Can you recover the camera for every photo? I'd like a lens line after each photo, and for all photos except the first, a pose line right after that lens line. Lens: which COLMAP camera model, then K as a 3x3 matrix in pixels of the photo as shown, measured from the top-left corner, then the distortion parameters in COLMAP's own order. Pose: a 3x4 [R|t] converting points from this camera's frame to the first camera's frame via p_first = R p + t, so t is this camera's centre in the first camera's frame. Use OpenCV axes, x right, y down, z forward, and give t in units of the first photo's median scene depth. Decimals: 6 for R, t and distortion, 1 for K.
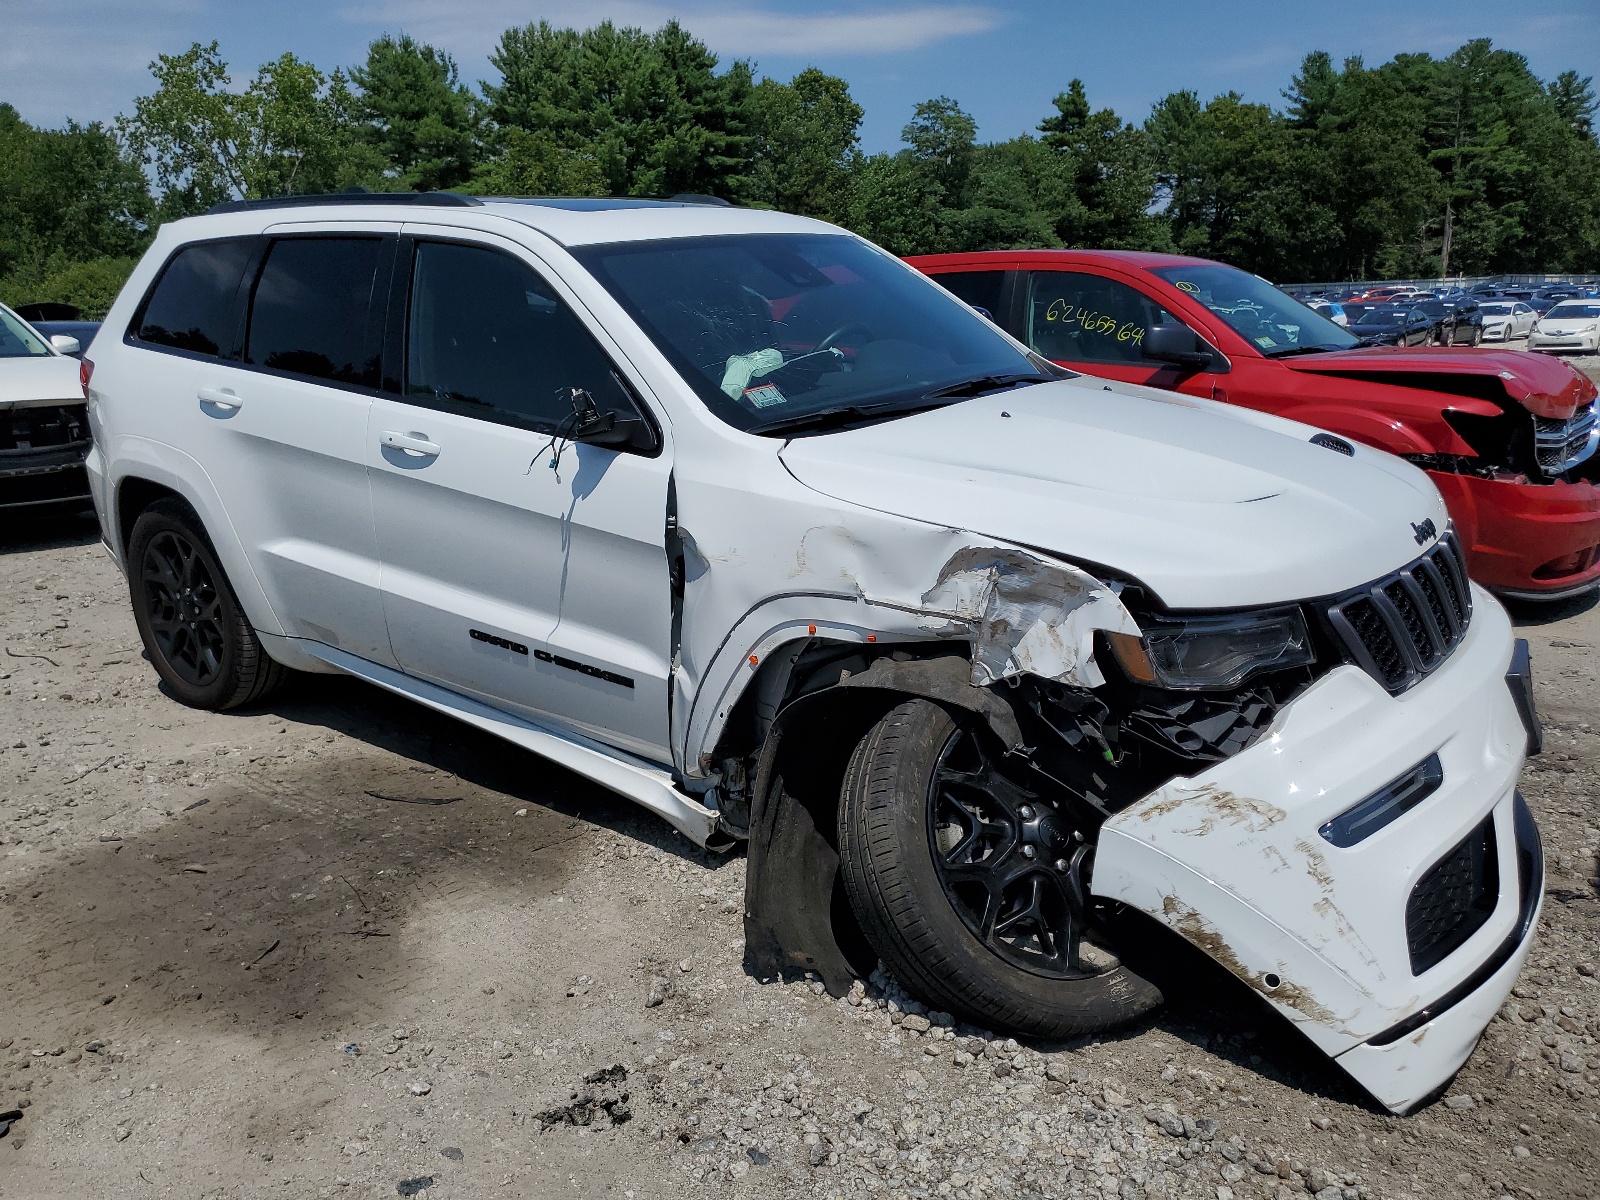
lens RADIAL K [[1202.7, 0, 800.6], [0, 1202.7, 596.7], [0, 0, 1]] dist [-0.043960, -0.007319]
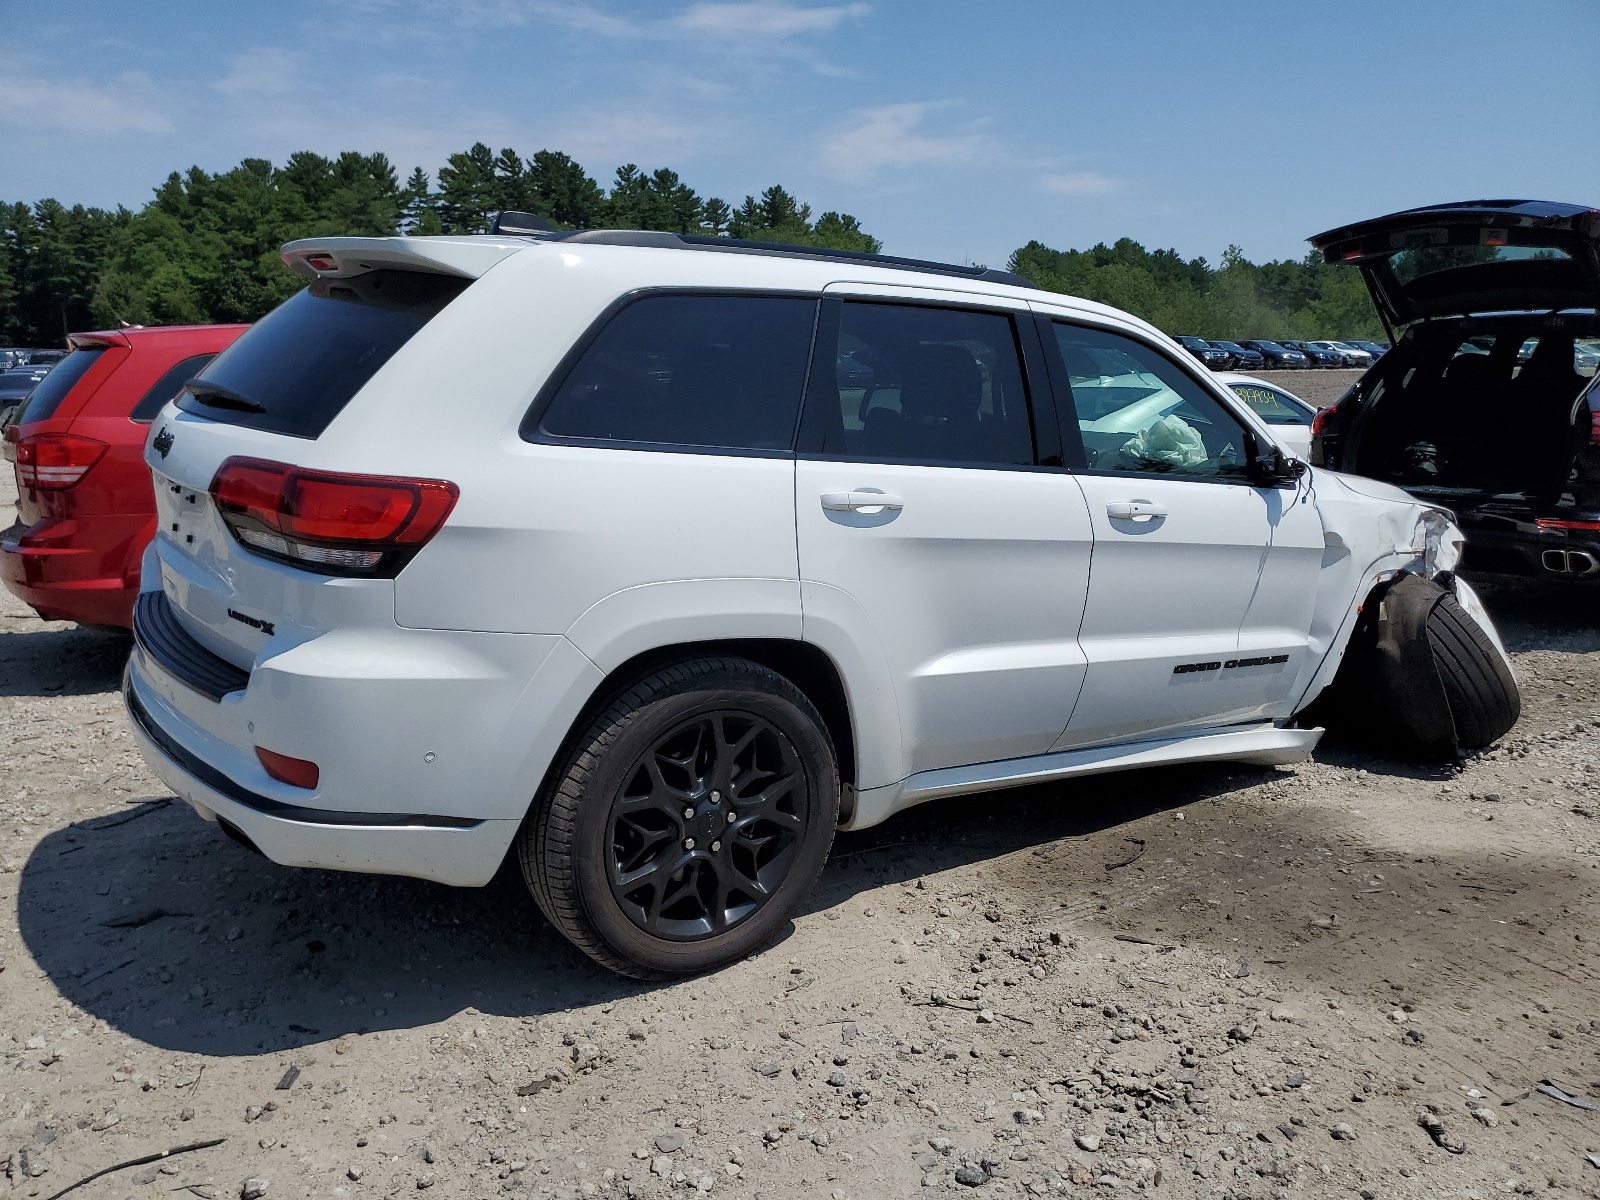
lens RADIAL K [[1202.7, 0, 801.4], [0, 1202.7, 602.7], [0, 0, 1]] dist [-0.043960, -0.007319]
pose [[0.383484, -0.181869, 0.905463, -1.446541], [0.211566, 0.971646, 0.105560, -0.228134], [-0.898988, 0.151085, 0.411088, 0.870725]]
